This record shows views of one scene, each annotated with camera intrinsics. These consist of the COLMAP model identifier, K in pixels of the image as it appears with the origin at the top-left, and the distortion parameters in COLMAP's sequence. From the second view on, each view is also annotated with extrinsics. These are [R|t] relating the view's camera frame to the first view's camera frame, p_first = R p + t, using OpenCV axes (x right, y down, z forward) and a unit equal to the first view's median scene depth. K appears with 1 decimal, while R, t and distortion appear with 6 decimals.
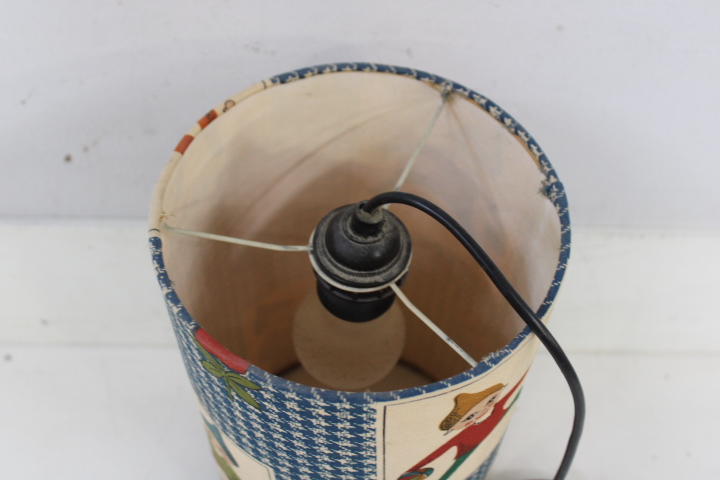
lens RADIAL K [[884.1, 0, 357.1], [0, 884.1, 242.3], [0, 0, 1]] dist [-0.097624, 0.000000]
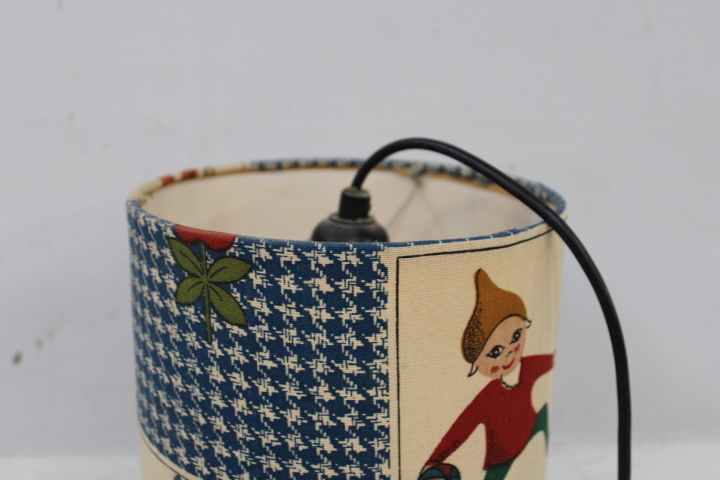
lens RADIAL K [[884.1, 0, 363.0], [0, 884.1, 237.1], [0, 0, 1]] dist [-0.097624, 0.000000]
pose [[0.995399, -0.022341, 0.093179, -0.073358], [0.077699, 0.757275, -0.648458, 0.650103], [-0.056075, 0.652714, 0.755527, 0.299889]]
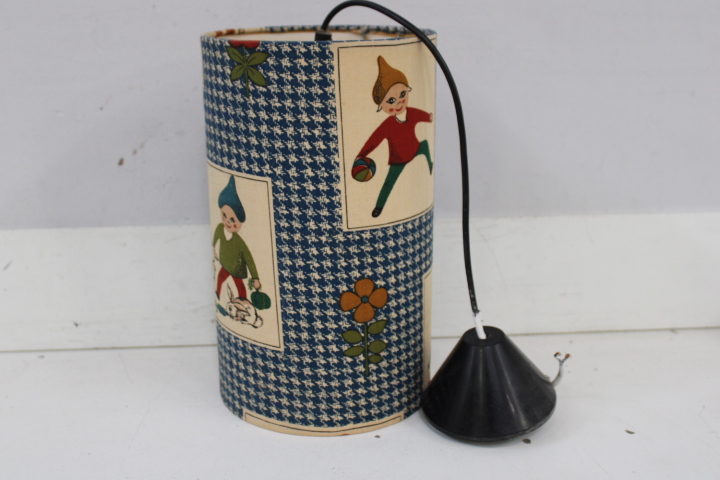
lens RADIAL K [[884.1, 0, 364.1], [0, 884.1, 235.8], [0, 0, 1]] dist [-0.097624, 0.000000]
pose [[0.995664, -0.047041, 0.080251, -0.069414], [0.086409, 0.787187, -0.610631, 1.417017], [-0.034448, 0.614918, 0.787838, -0.160271]]
